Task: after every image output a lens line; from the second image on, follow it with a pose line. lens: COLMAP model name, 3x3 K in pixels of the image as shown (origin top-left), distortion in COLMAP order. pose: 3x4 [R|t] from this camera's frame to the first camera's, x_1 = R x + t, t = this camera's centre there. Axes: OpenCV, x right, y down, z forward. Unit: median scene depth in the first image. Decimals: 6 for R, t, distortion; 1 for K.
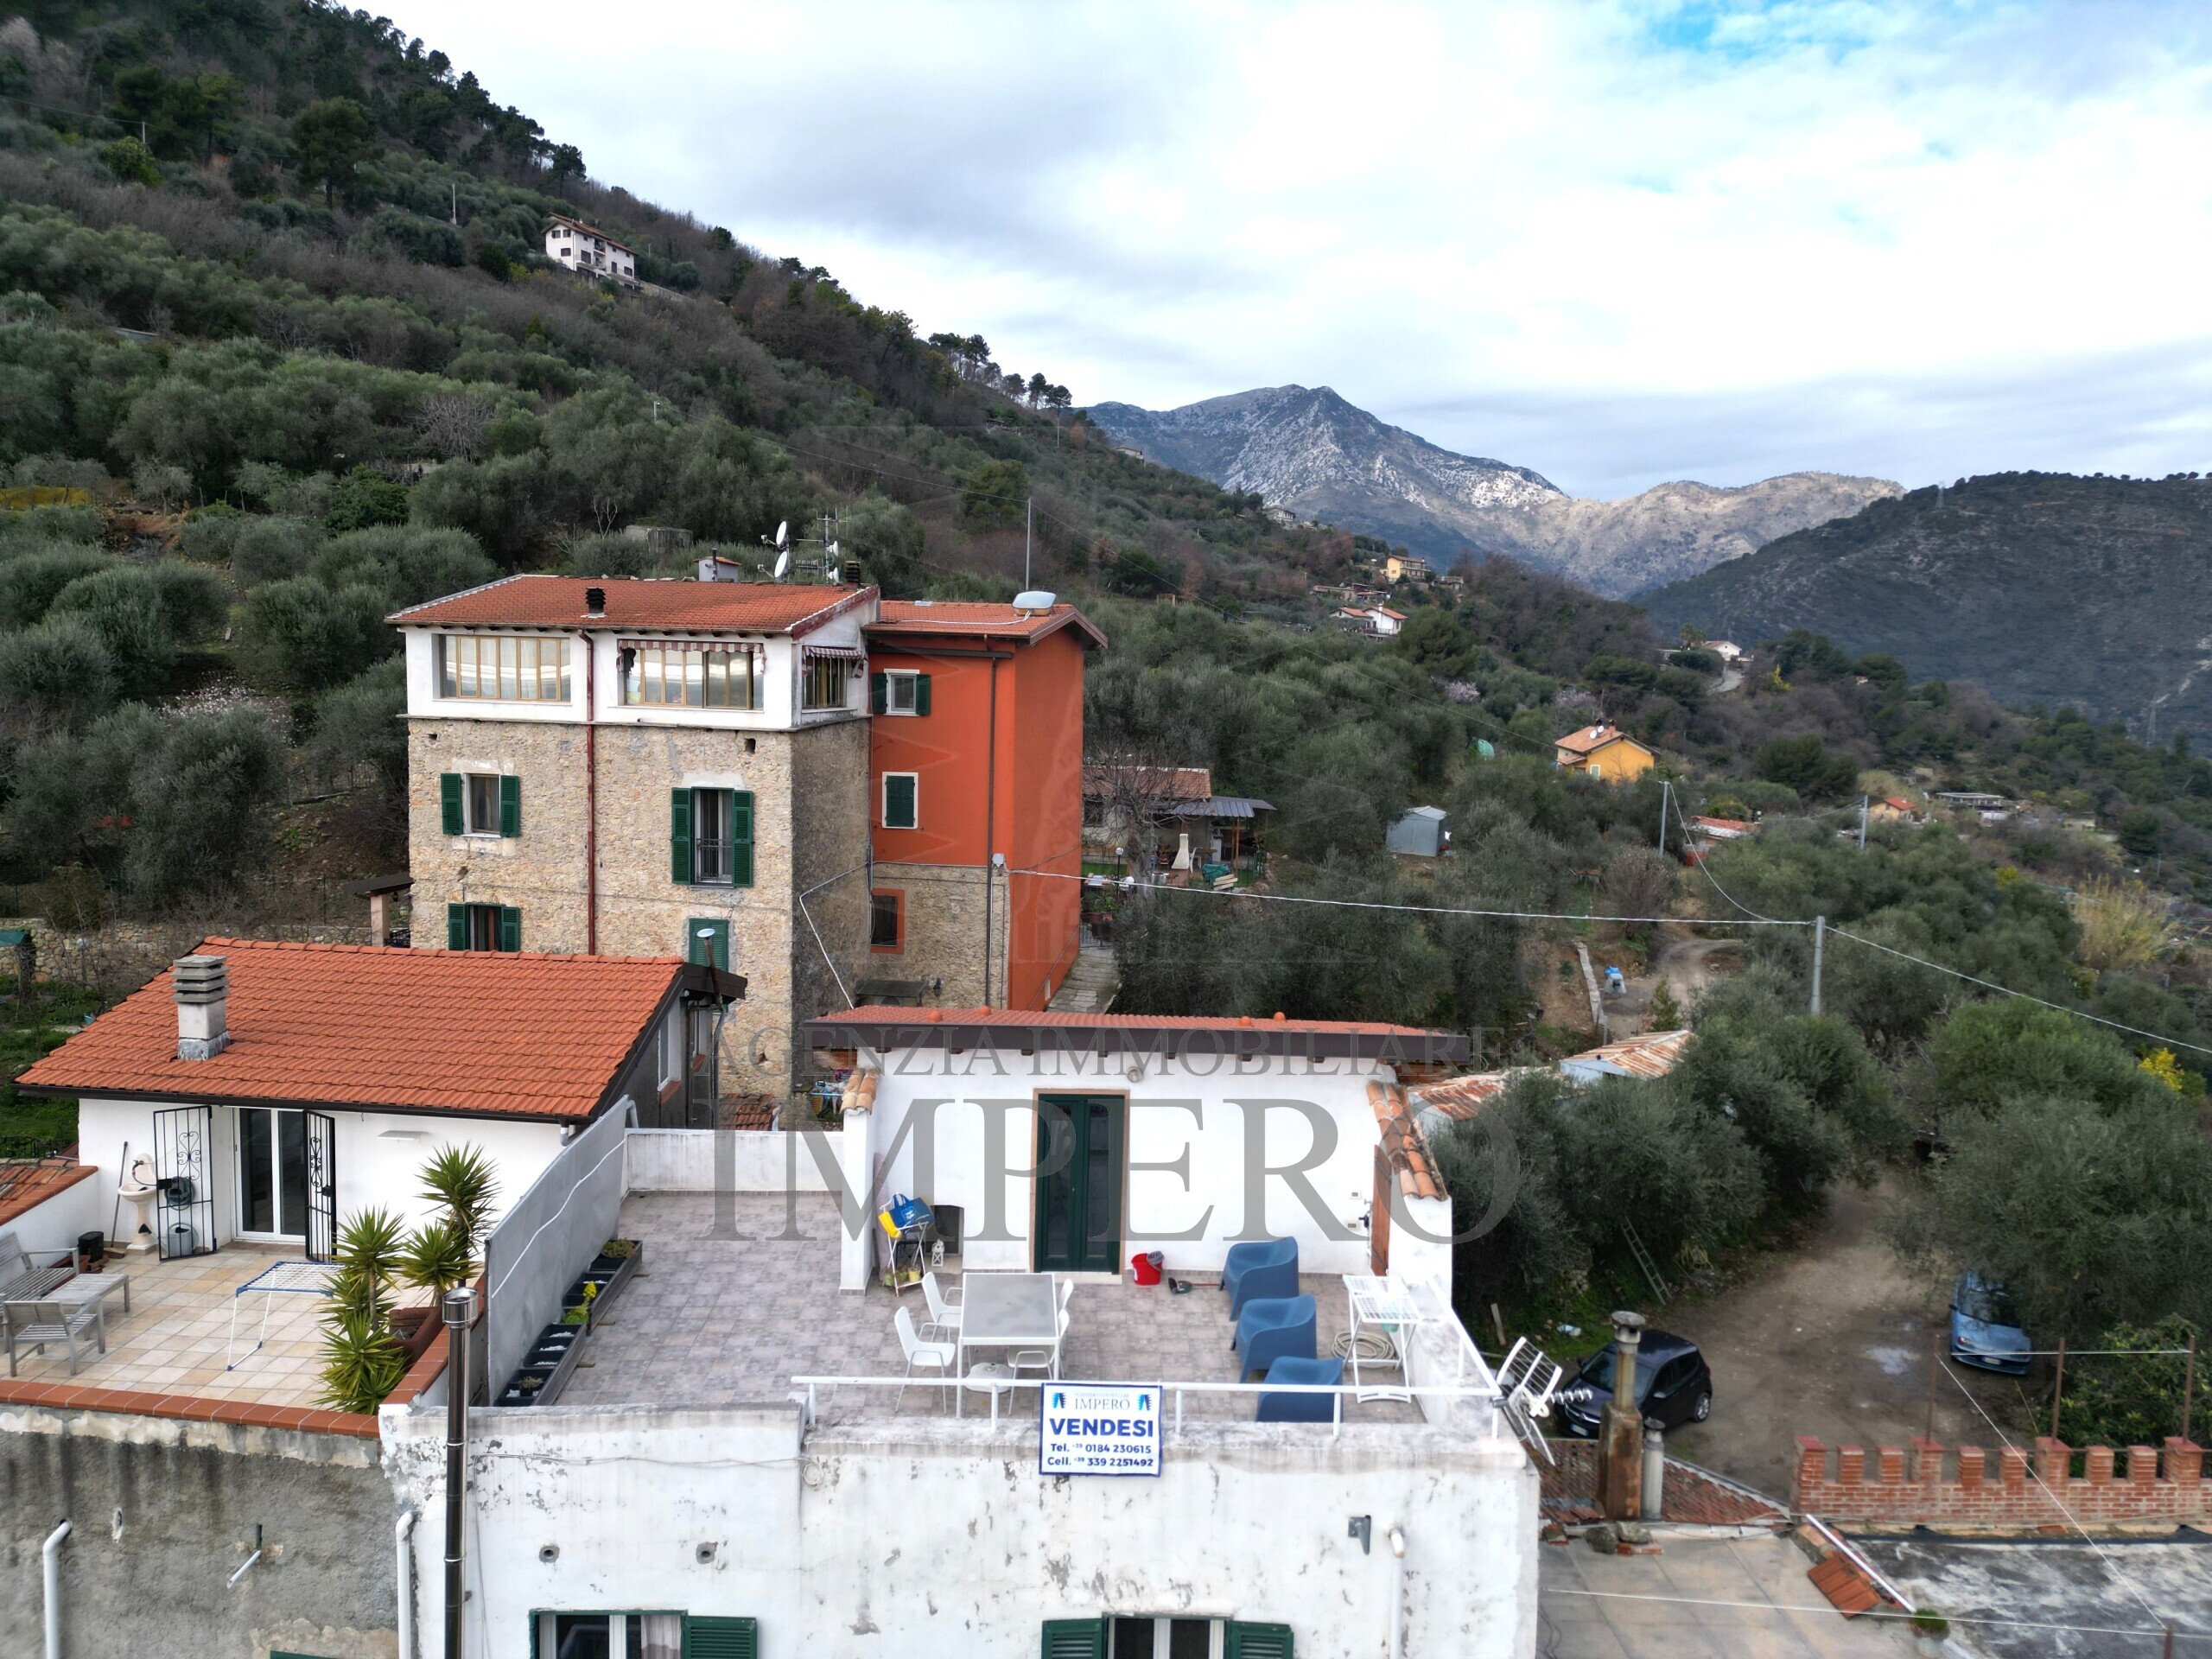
lens RADIAL K [[1528.5, 0, 1115.8], [0, 1528.5, 828.6], [0, 0, 1]] dist [0.066404, -0.050274]
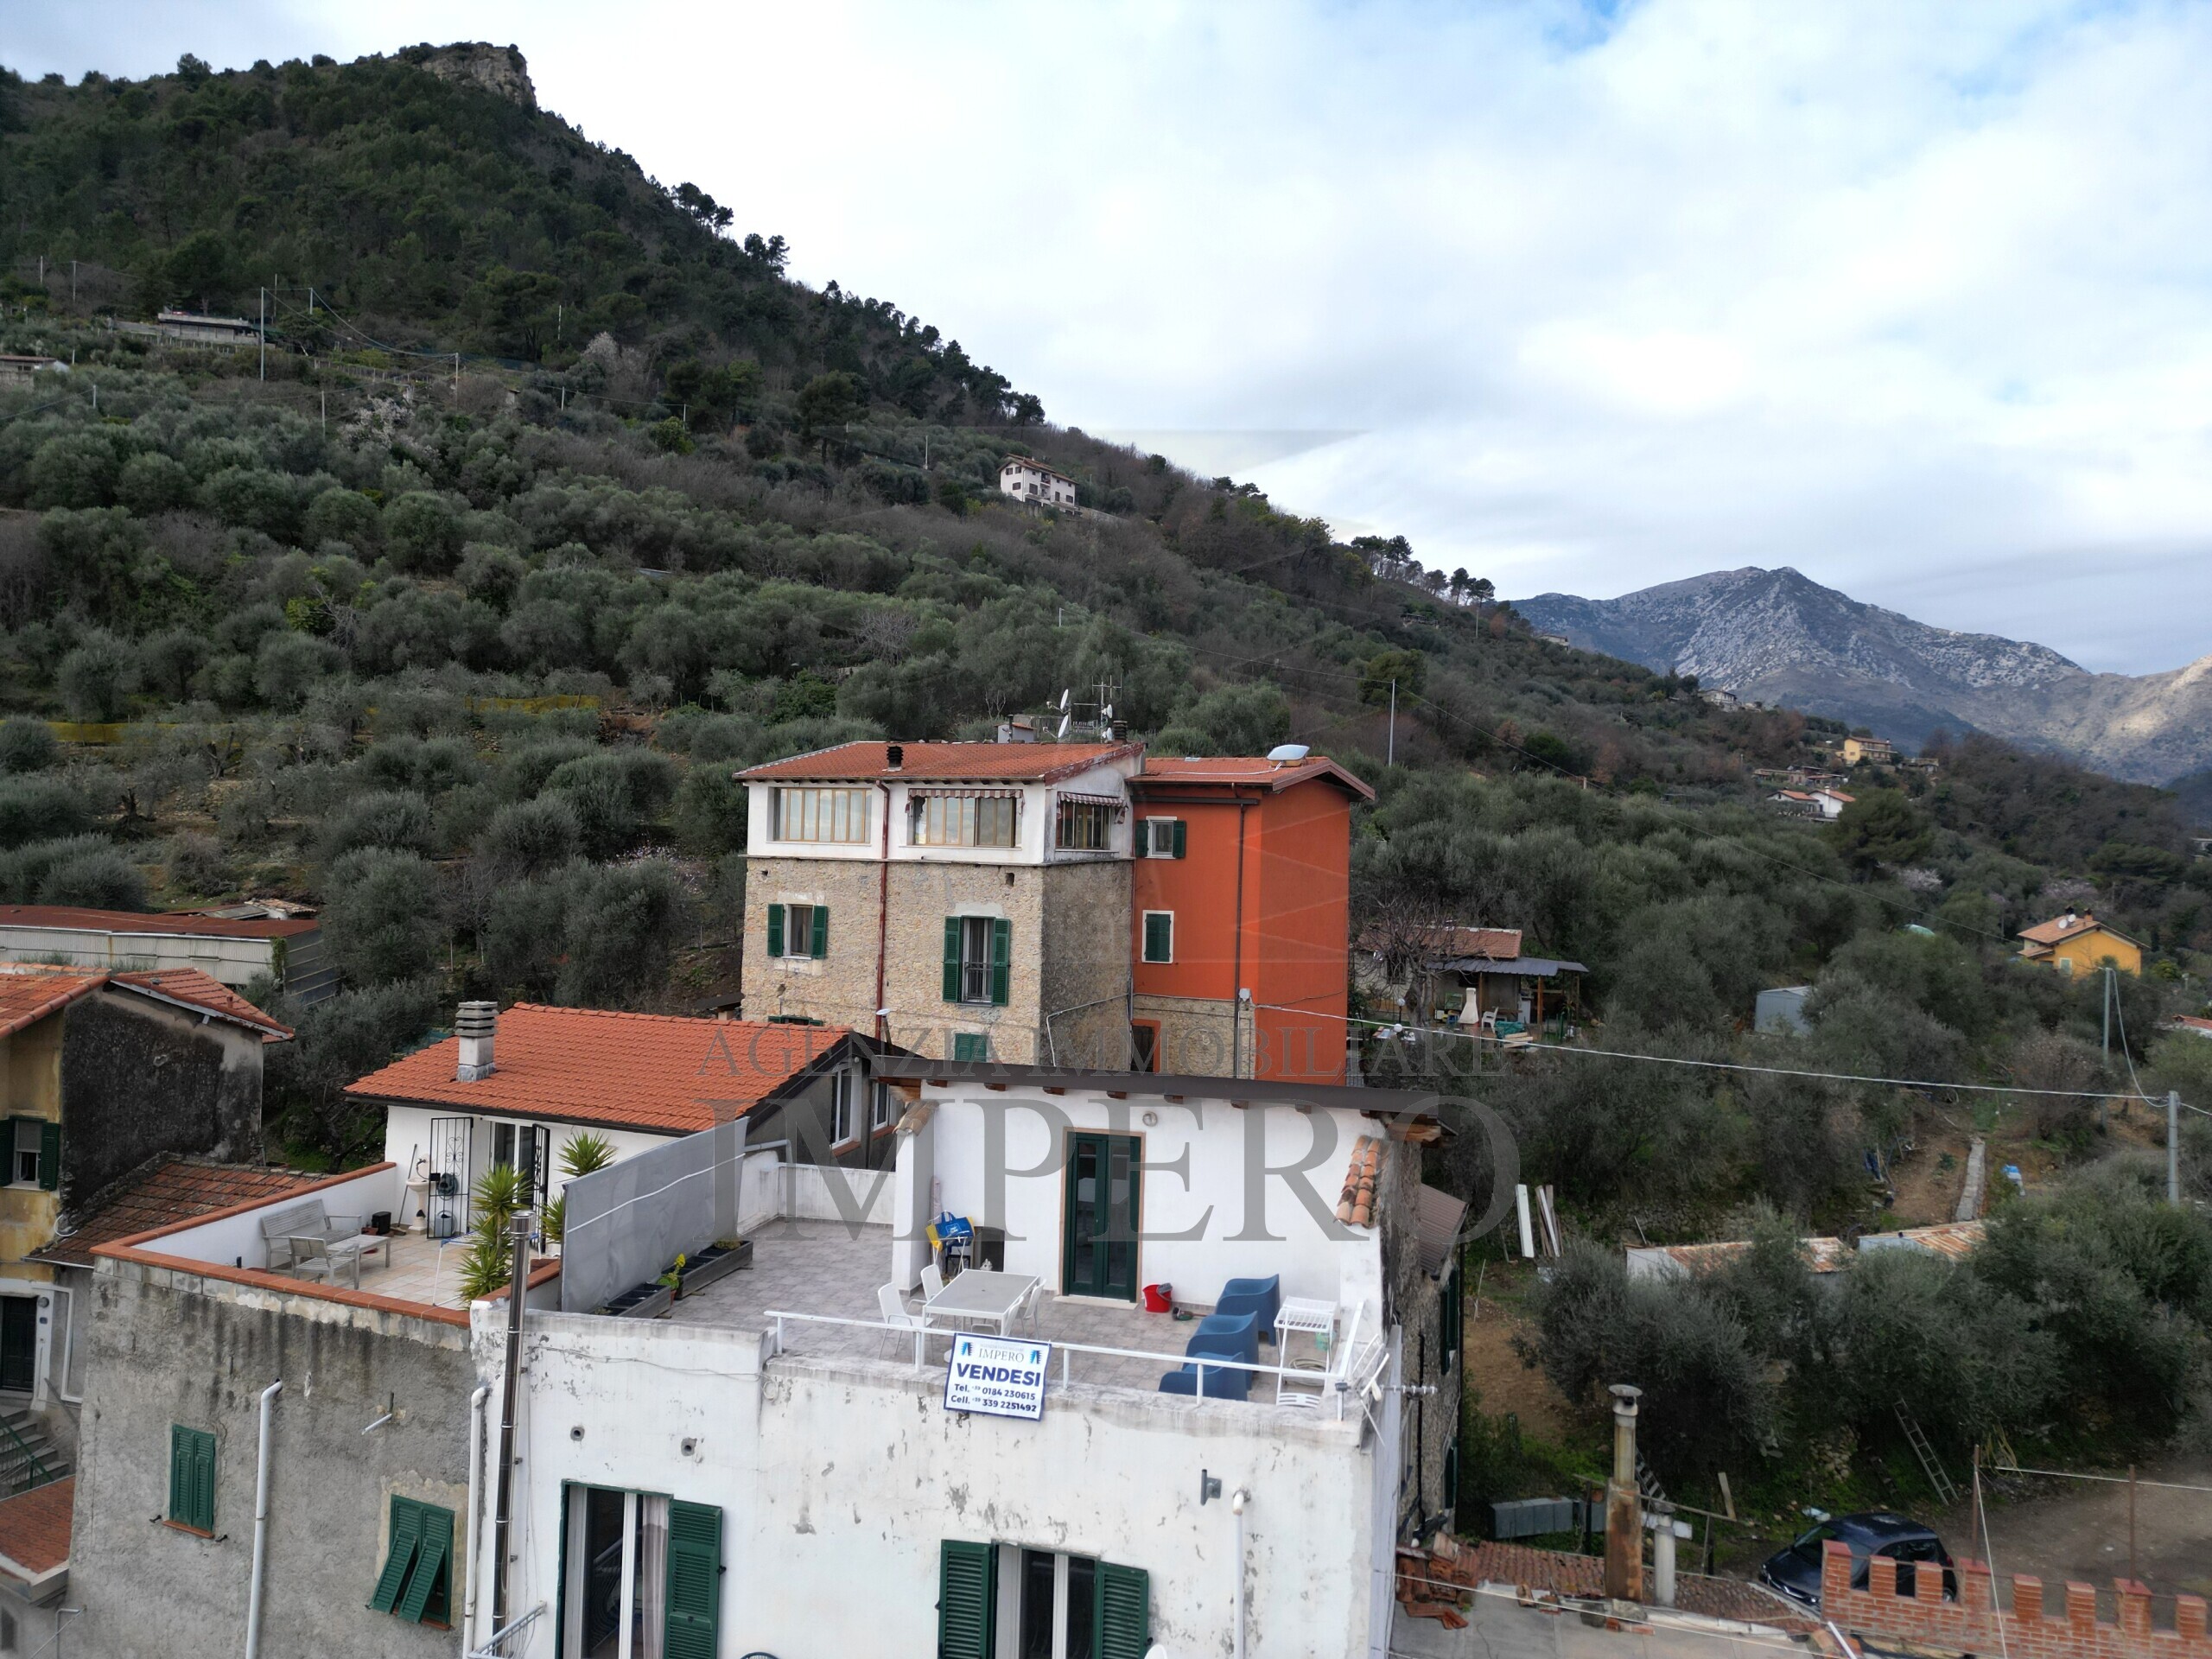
lens RADIAL K [[1528.5, 0, 1121.5], [0, 1528.5, 831.6], [0, 0, 1]] dist [0.066404, -0.050274]
pose [[0.962416, -0.003227, -0.271560, 0.131842], [-0.030169, 0.992470, -0.118716, 0.037774], [0.269898, 0.122447, 0.955072, -0.047324]]
